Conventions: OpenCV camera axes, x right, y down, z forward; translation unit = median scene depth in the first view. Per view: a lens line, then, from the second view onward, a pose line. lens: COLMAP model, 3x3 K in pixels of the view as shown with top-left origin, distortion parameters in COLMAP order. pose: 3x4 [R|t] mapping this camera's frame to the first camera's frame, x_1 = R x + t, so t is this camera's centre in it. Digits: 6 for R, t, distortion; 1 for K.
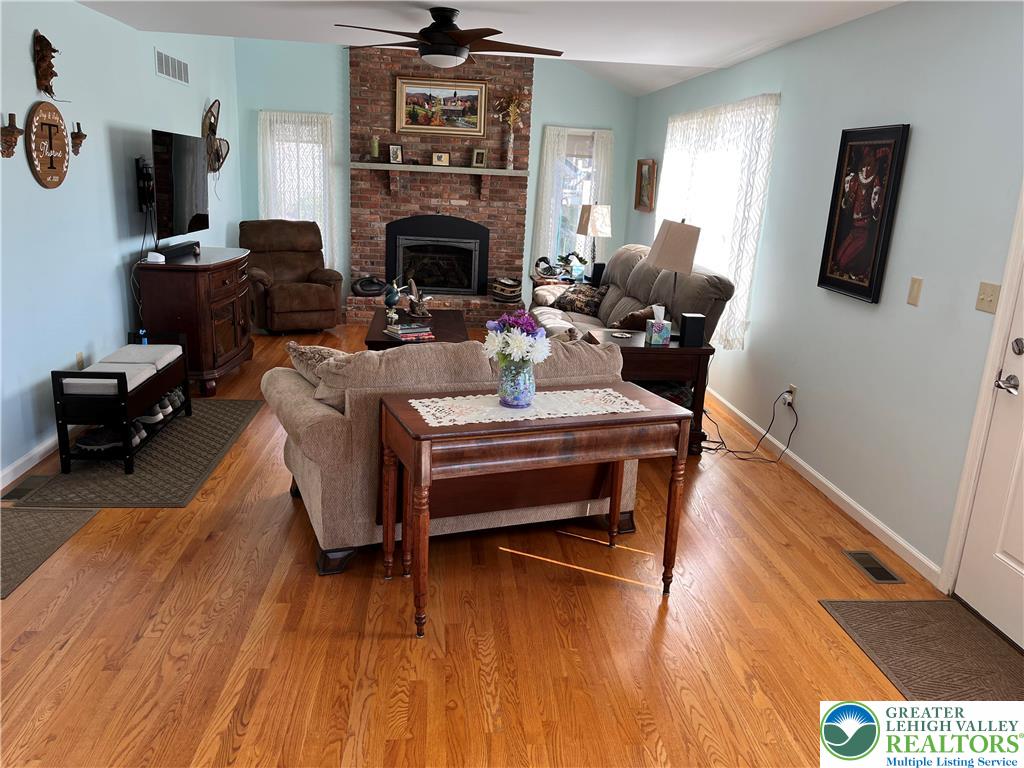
lens RADIAL K [[779.6, 0, 510.9], [0, 779.6, 383.3], [0, 0, 1]] dist [0.057109, -0.078932]
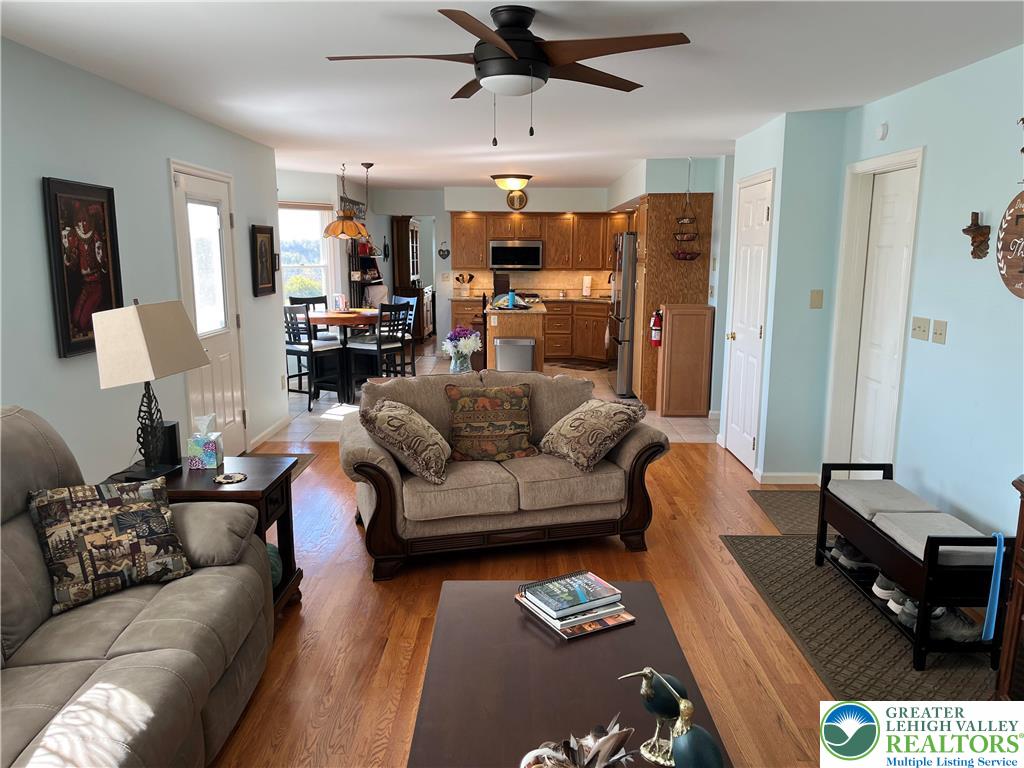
lens RADIAL K [[779.6, 0, 515.5], [0, 779.6, 383.4], [0, 0, 1]] dist [0.057109, -0.078932]
pose [[-0.995043, -0.063713, 0.076350, -0.173551], [-0.026214, 0.908688, 0.416652, -0.508250], [-0.095925, 0.412585, -0.905854, 1.894513]]
